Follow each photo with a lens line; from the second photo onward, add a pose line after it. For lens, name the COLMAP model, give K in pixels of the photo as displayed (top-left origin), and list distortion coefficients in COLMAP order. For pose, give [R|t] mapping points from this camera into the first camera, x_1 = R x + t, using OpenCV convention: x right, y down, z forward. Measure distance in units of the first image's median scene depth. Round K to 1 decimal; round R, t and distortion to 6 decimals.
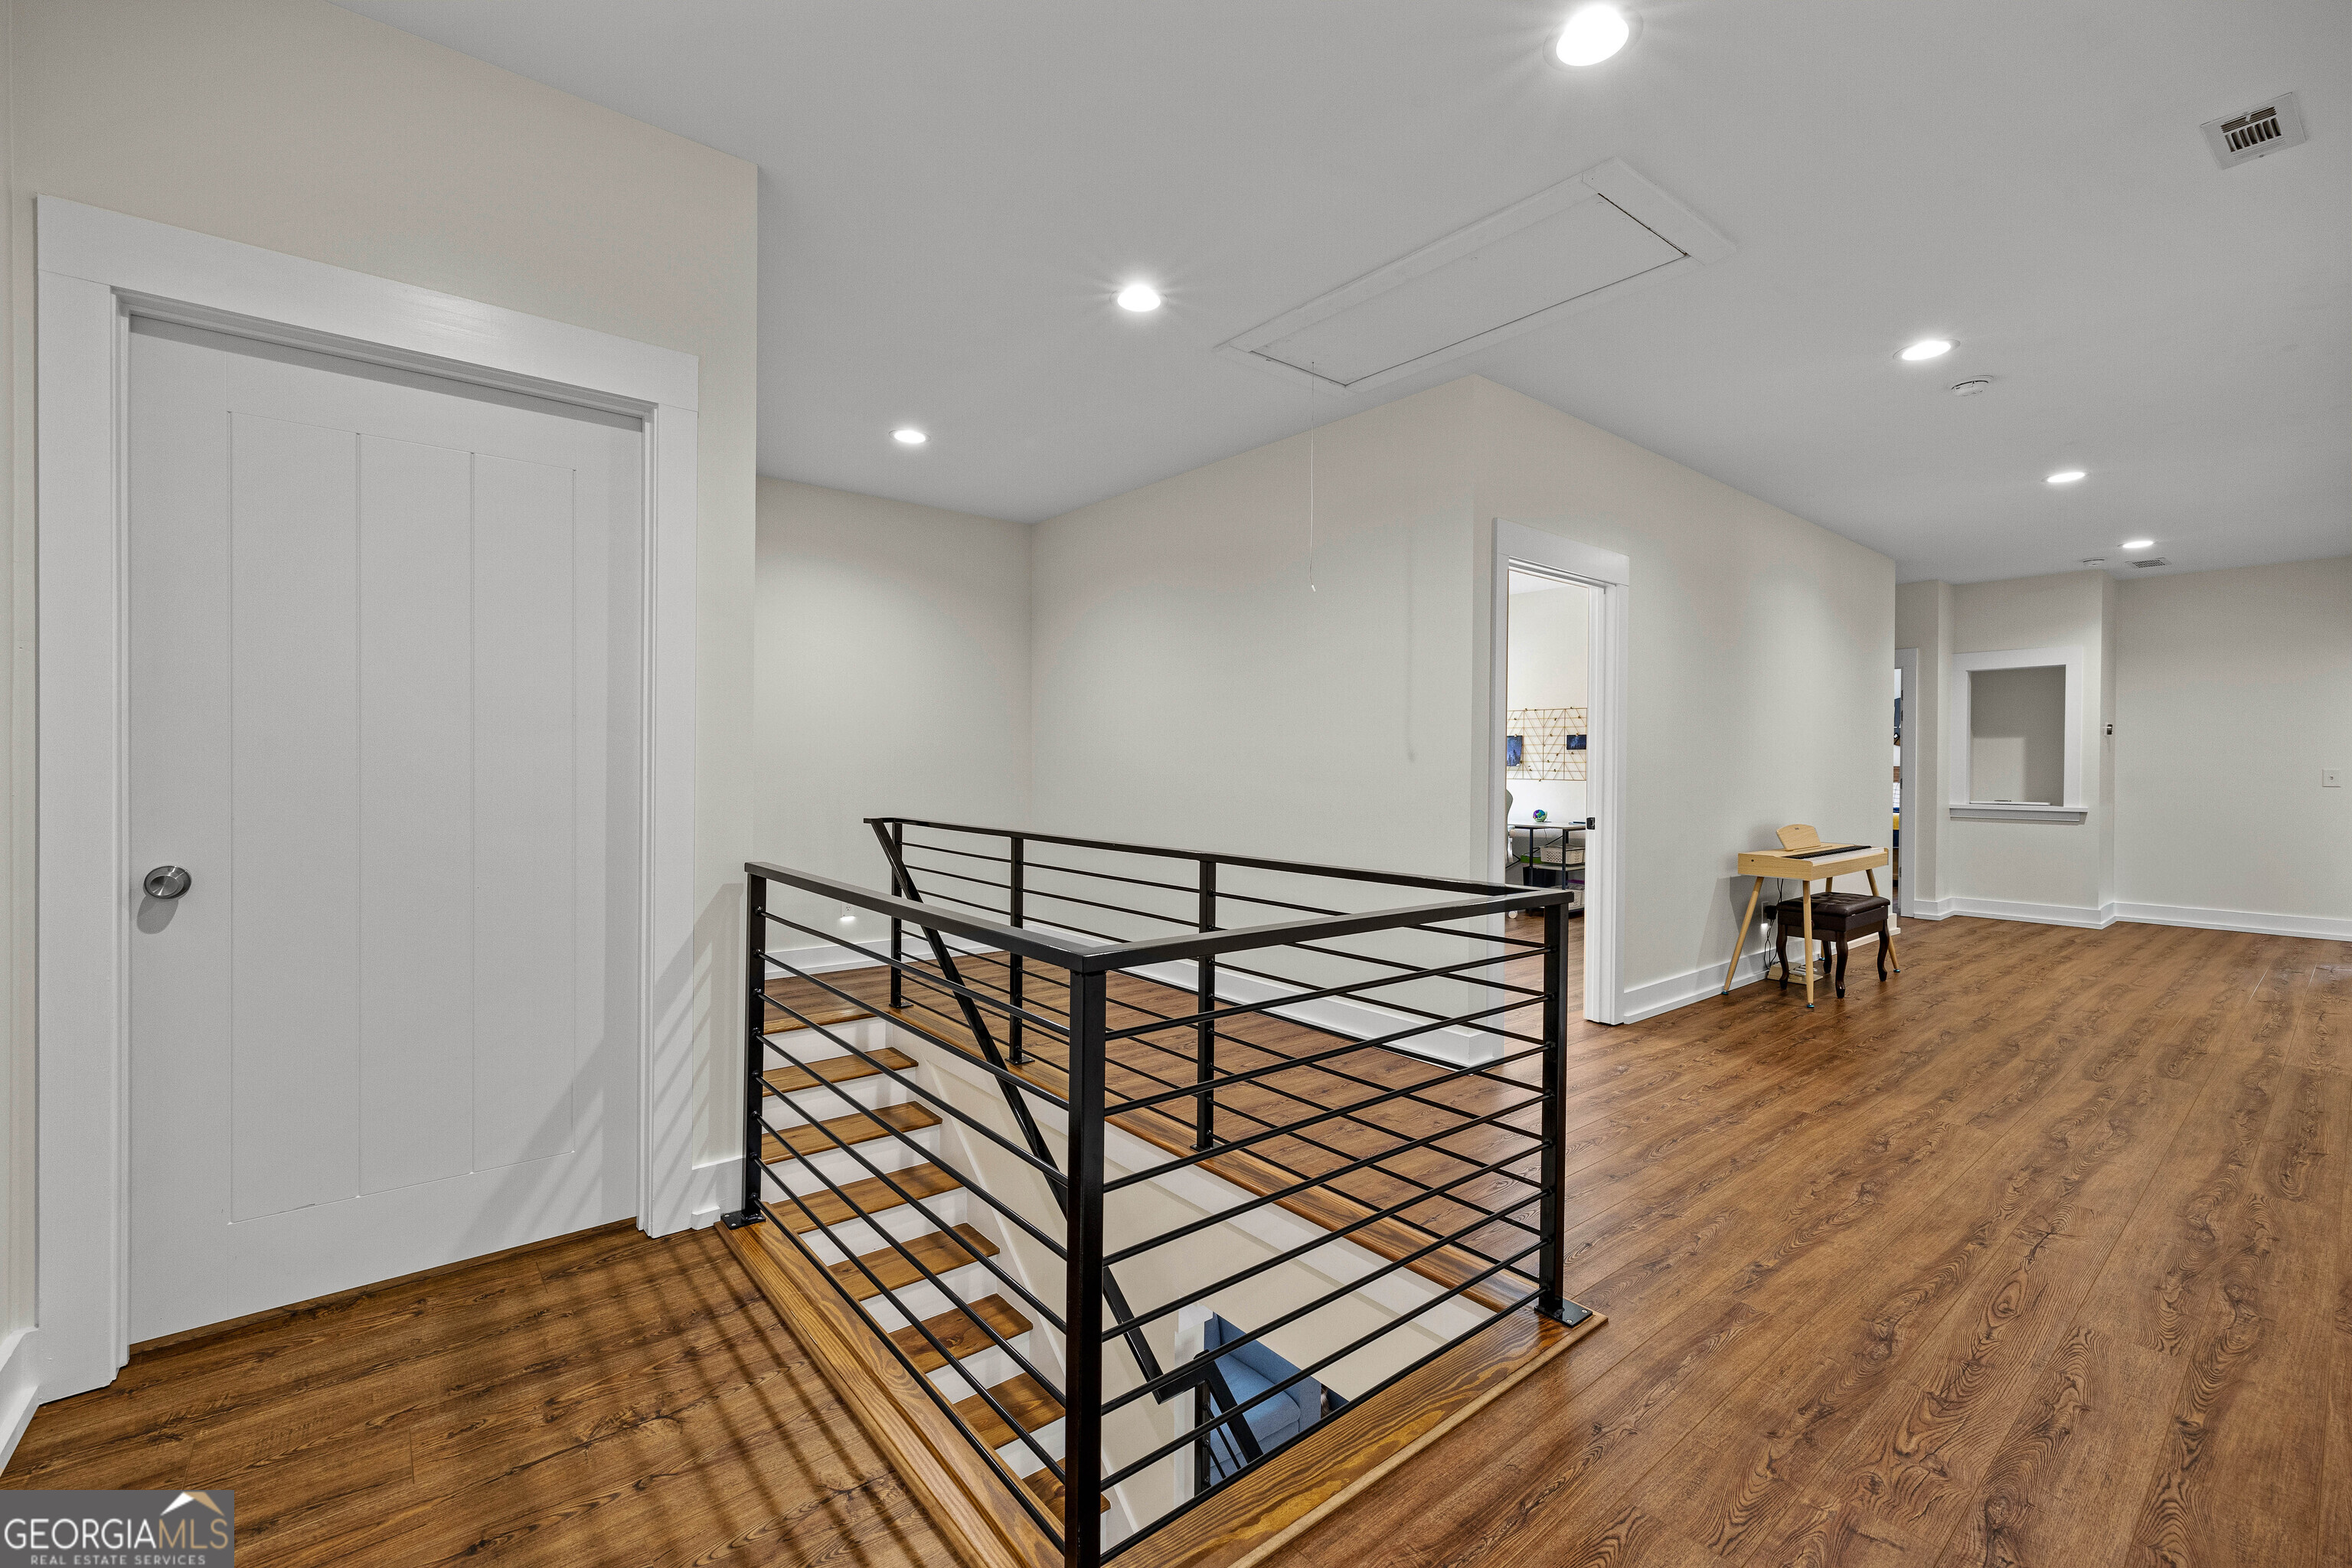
lens RADIAL K [[987.4, 0, 1166.2], [0, 987.4, 773.4], [0, 0, 1]] dist [0.000750, 0.000242]
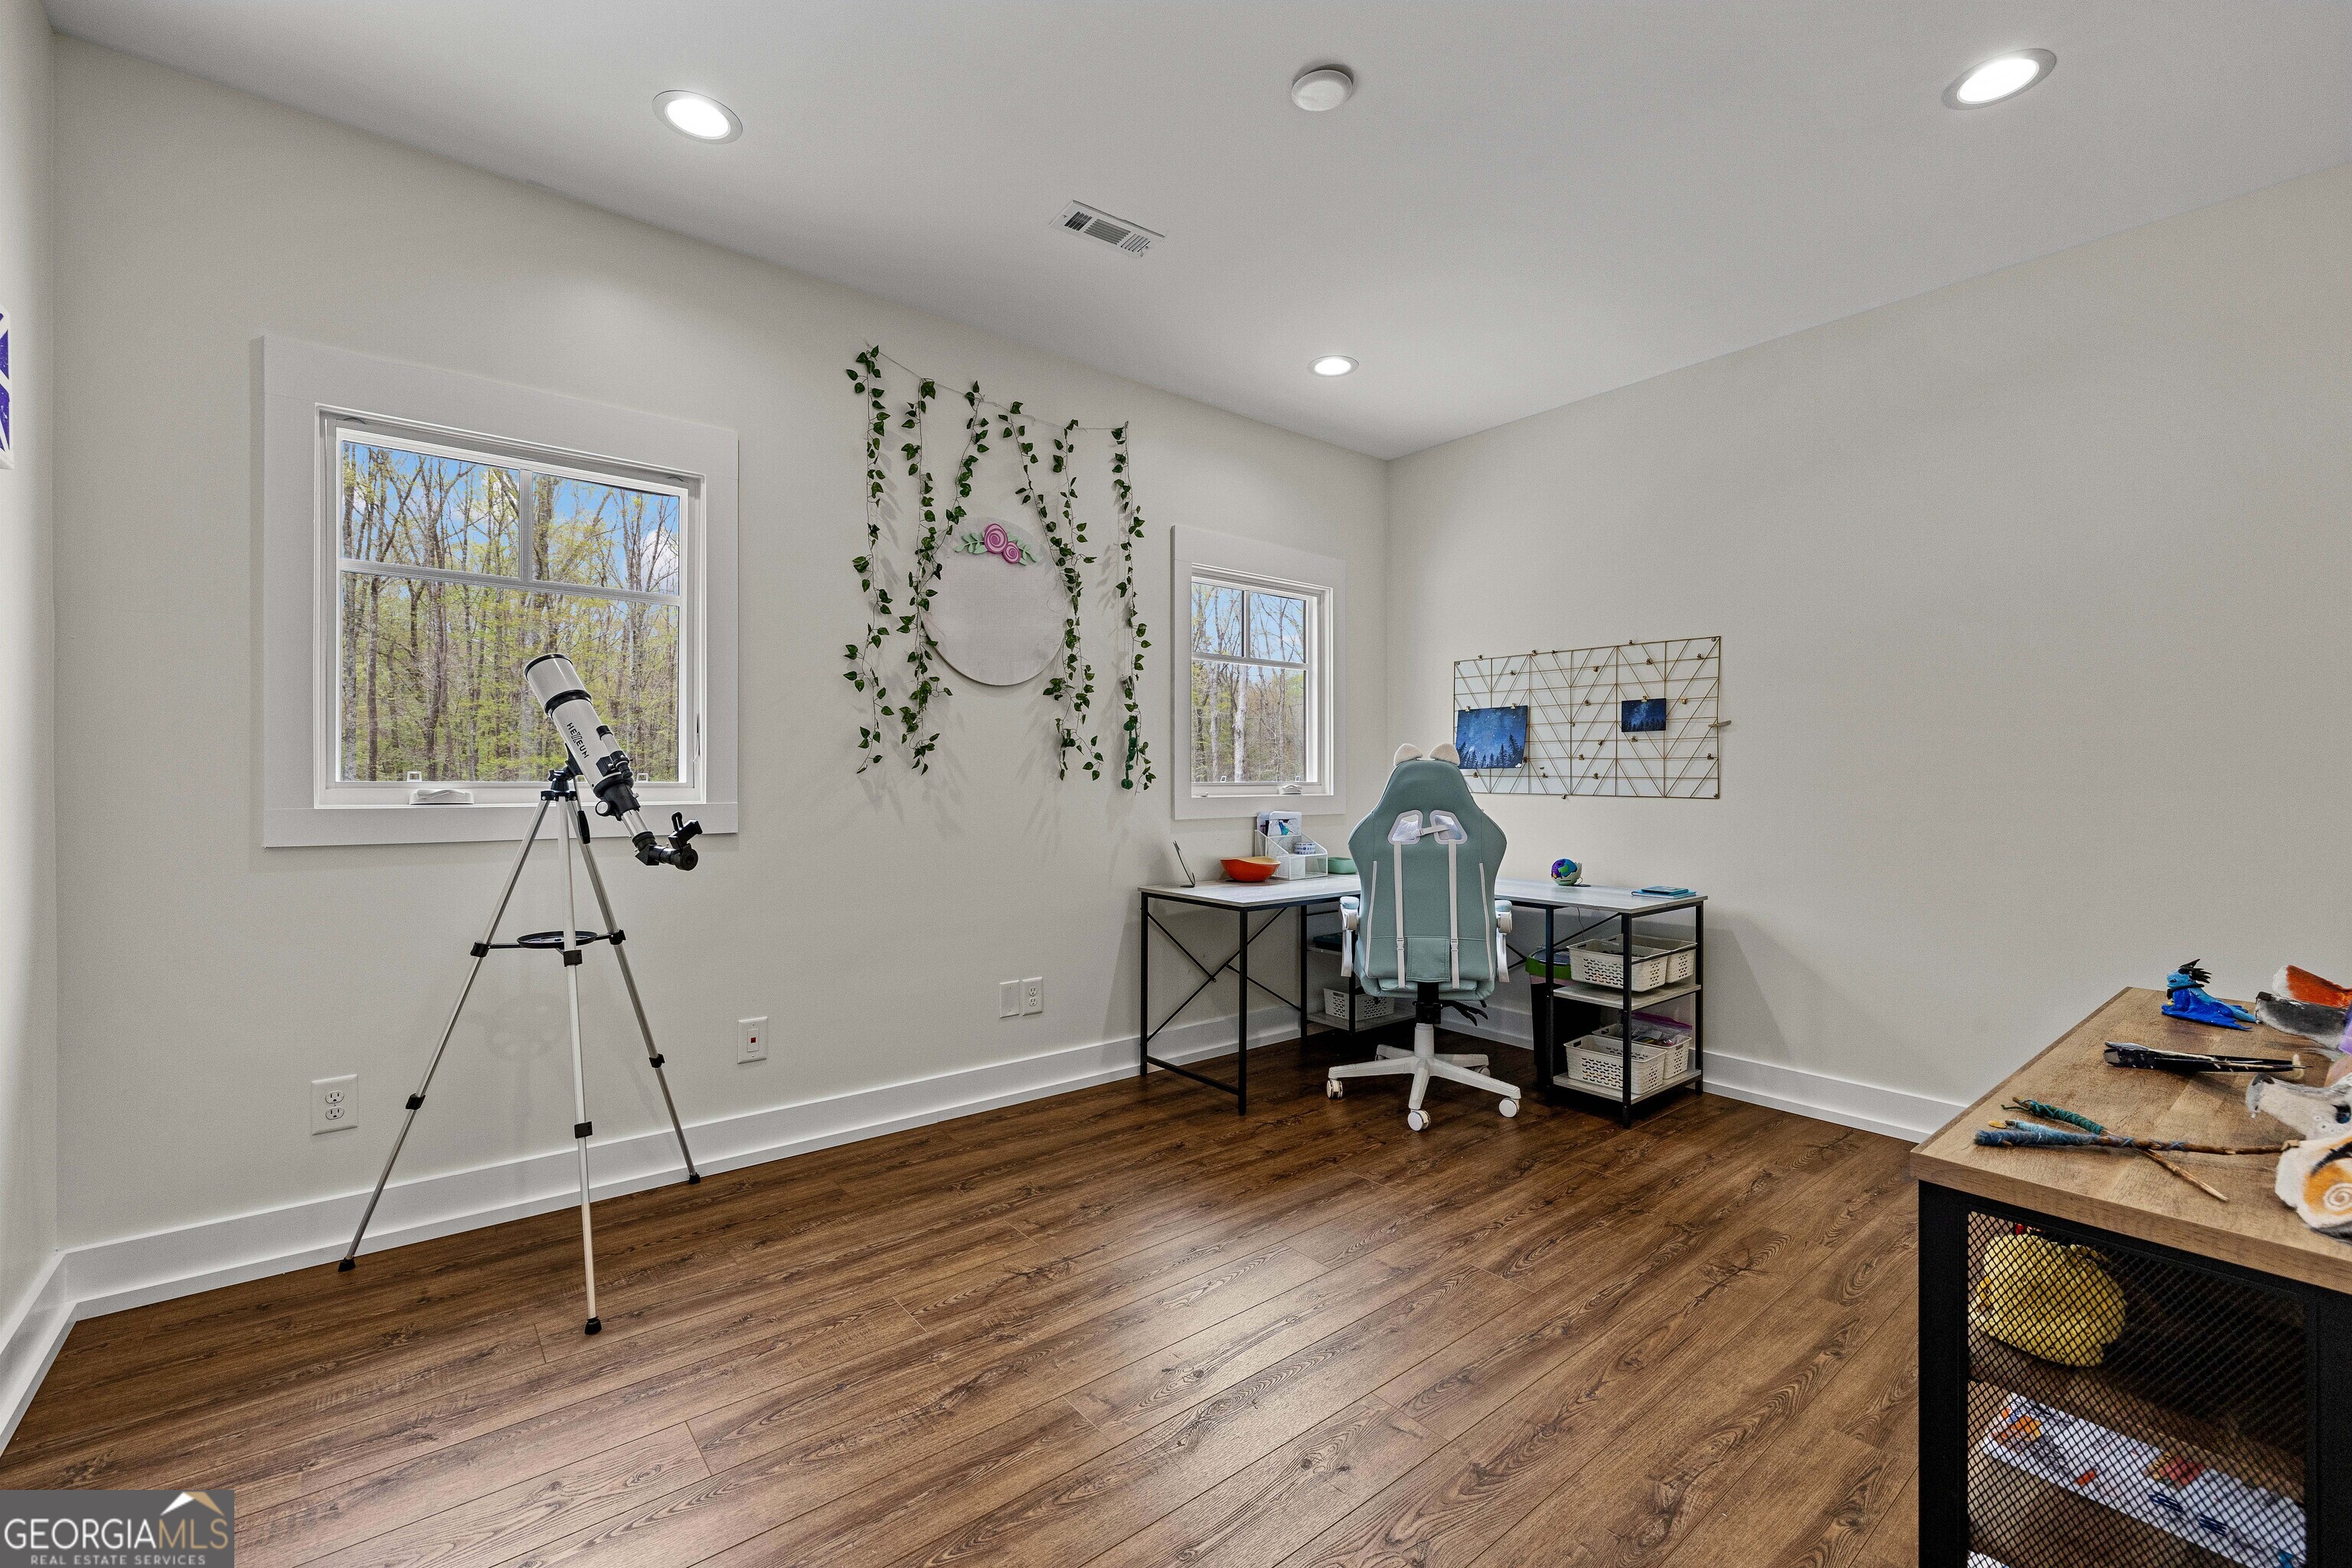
lens RADIAL K [[987.4, 0, 1166.2], [0, 987.4, 773.4], [0, 0, 1]] dist [0.000750, 0.000242]
pose [[0.999989, -0.004042, -0.002244, 0.189093], [0.004022, 0.999951, -0.009059, -0.000934], [0.002281, 0.009050, 0.999956, 0.528497]]
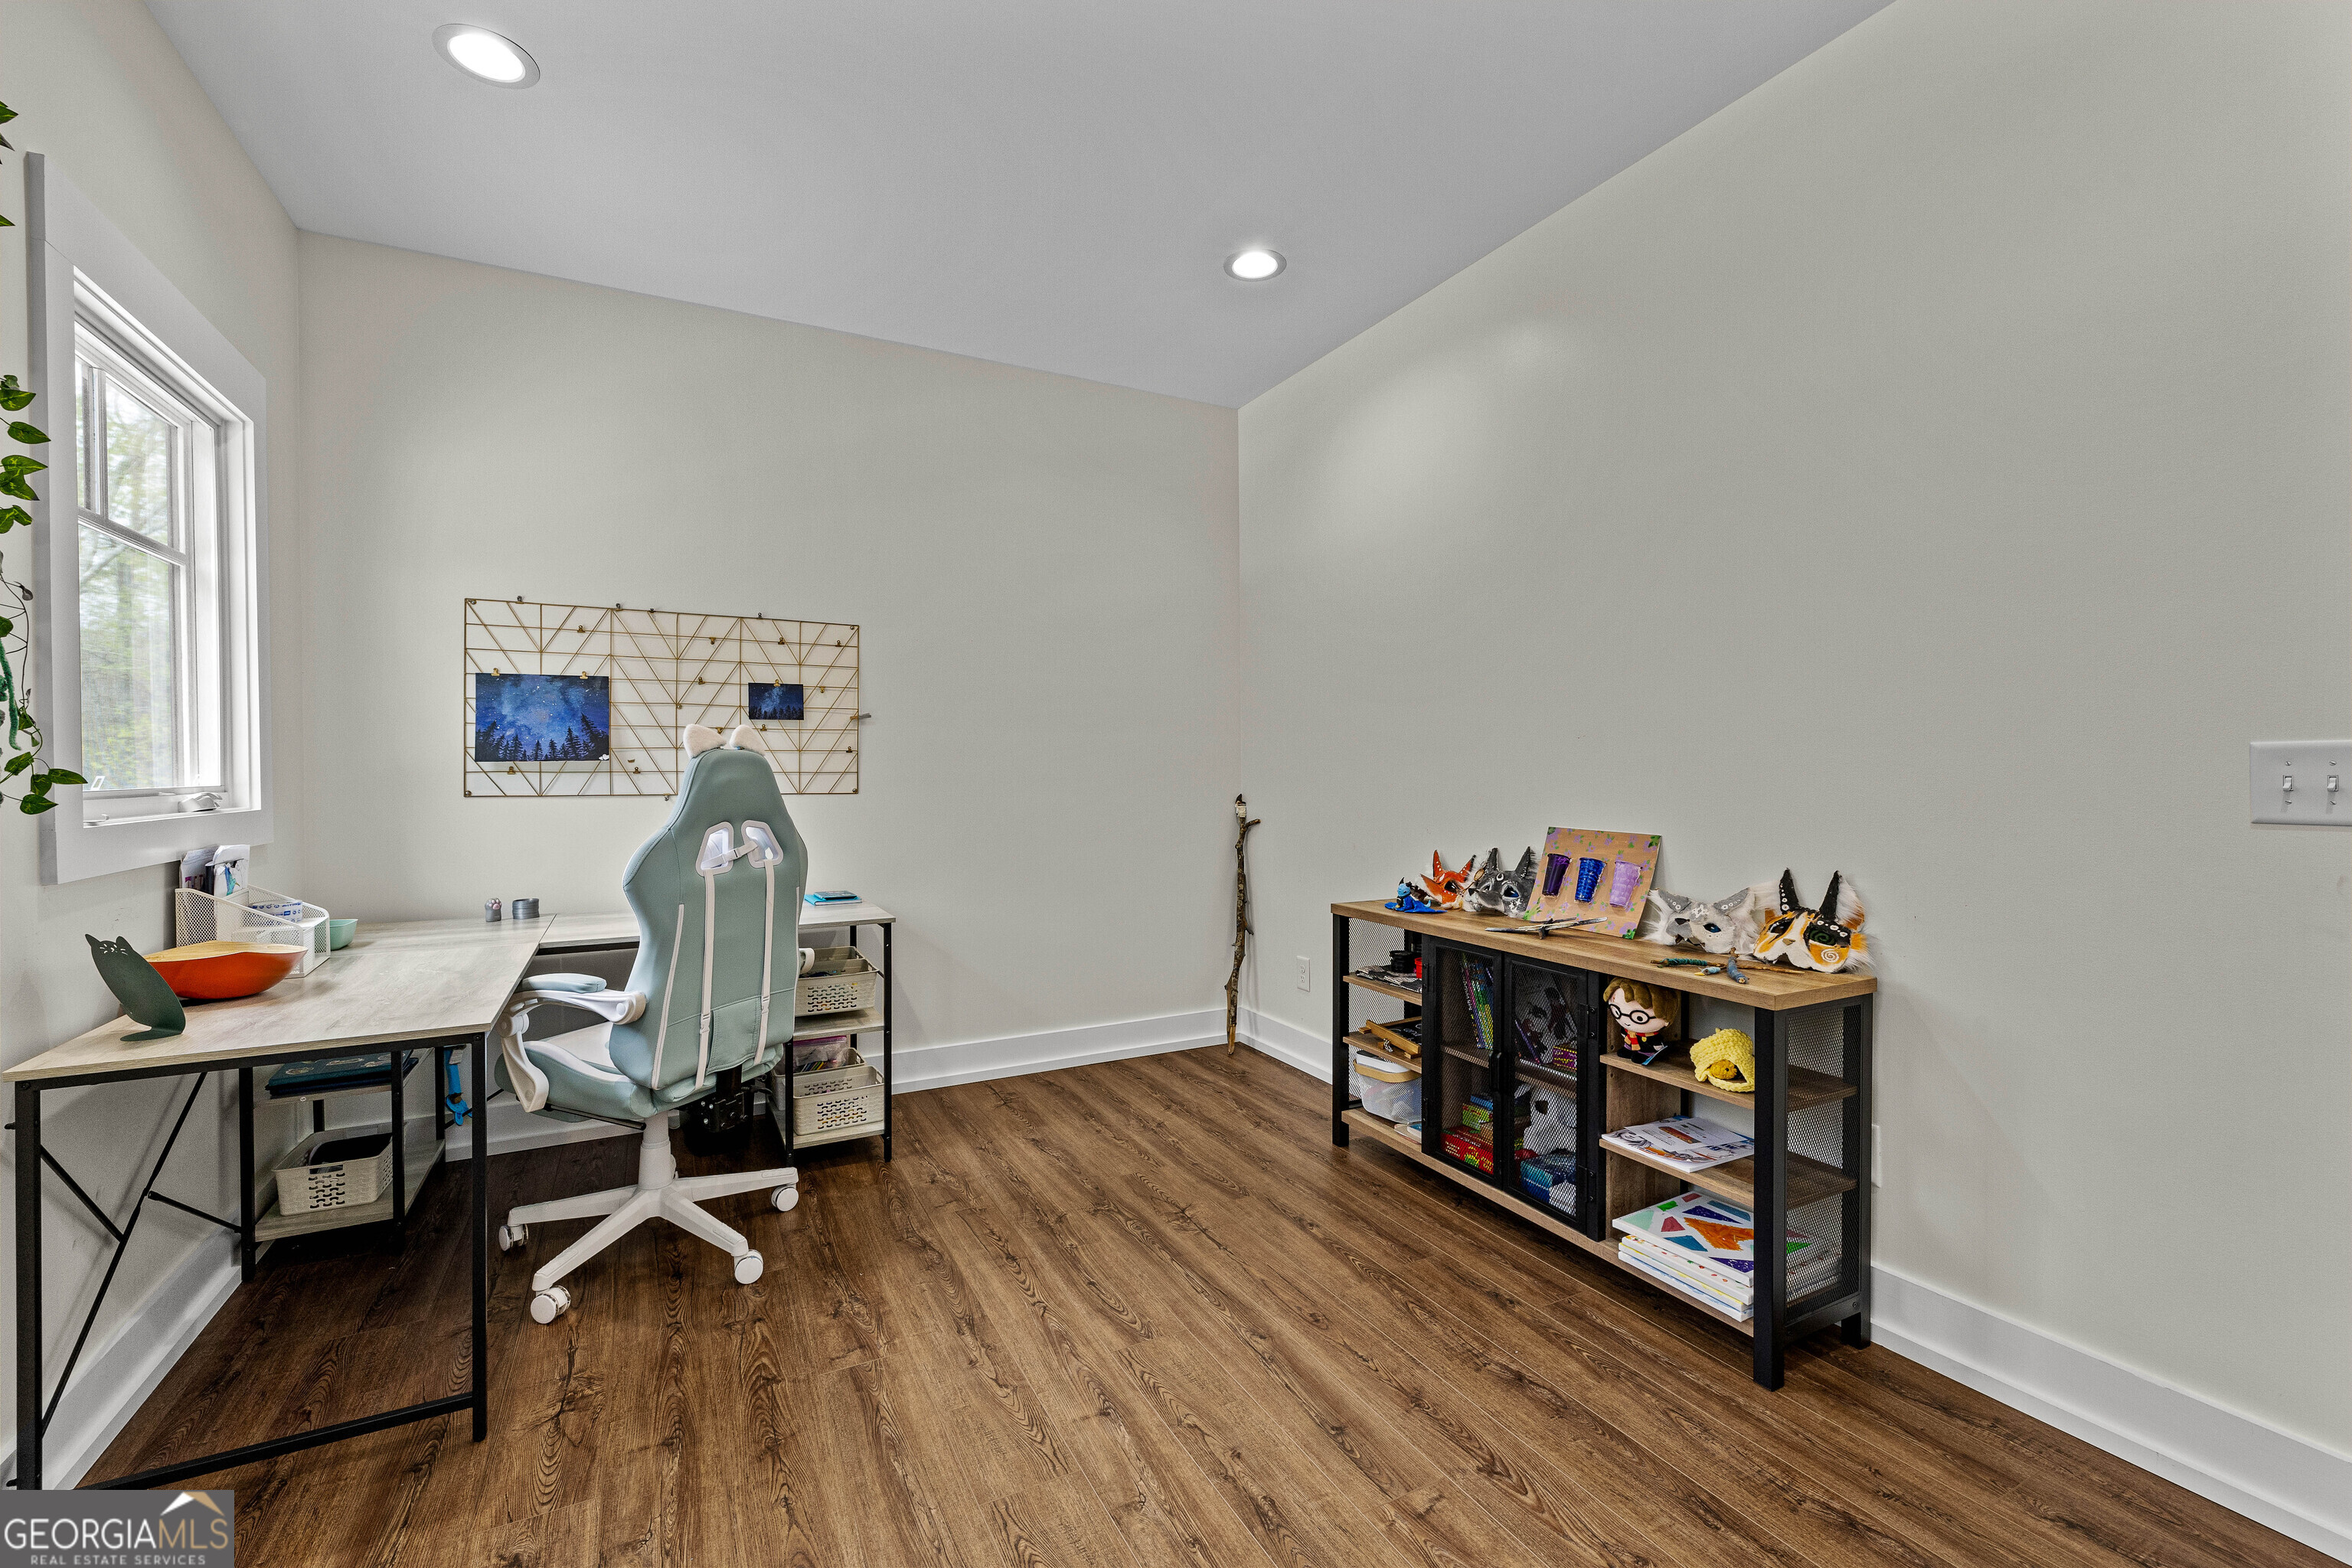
lens RADIAL K [[987.4, 0, 1166.2], [0, 987.4, 773.4], [0, 0, 1]] dist [0.000750, 0.000242]
pose [[0.195980, -0.012763, 0.980525, 0.044226], [0.010921, 0.999882, 0.010832, -0.004504], [-0.980547, 0.008586, 0.196096, 0.755070]]
